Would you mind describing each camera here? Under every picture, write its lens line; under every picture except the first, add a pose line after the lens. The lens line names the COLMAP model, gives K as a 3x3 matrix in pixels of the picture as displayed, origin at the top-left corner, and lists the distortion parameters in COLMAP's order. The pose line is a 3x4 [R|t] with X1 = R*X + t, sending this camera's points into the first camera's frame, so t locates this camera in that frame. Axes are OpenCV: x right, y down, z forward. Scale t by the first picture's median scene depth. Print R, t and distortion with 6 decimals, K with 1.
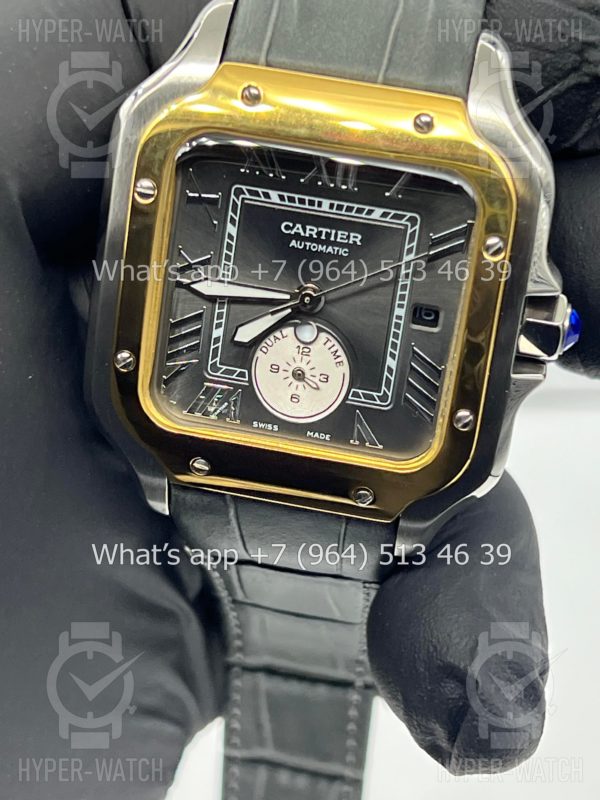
lens RADIAL K [[1823.4, 0, 304.1], [0, 1823.4, 399.7], [0, 0, 1]] dist [0.194952, 0.000000]
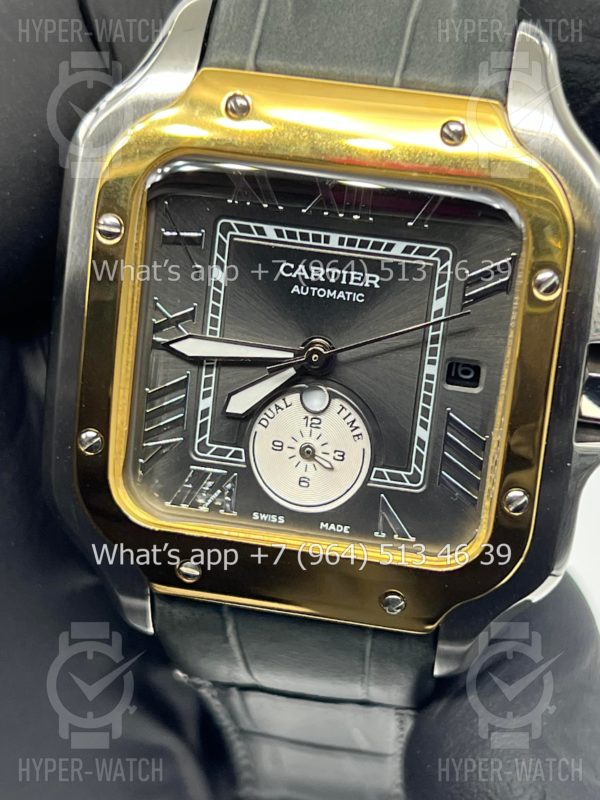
lens RADIAL K [[1823.4, 0, 305.6], [0, 1823.4, 403.8], [0, 0, 1]] dist [0.194952, 0.000000]
pose [[0.999452, -0.031072, -0.011387, 0.006091], [0.030408, 0.998055, -0.054411, 0.008881], [0.013055, 0.054035, 0.998454, 0.199502]]
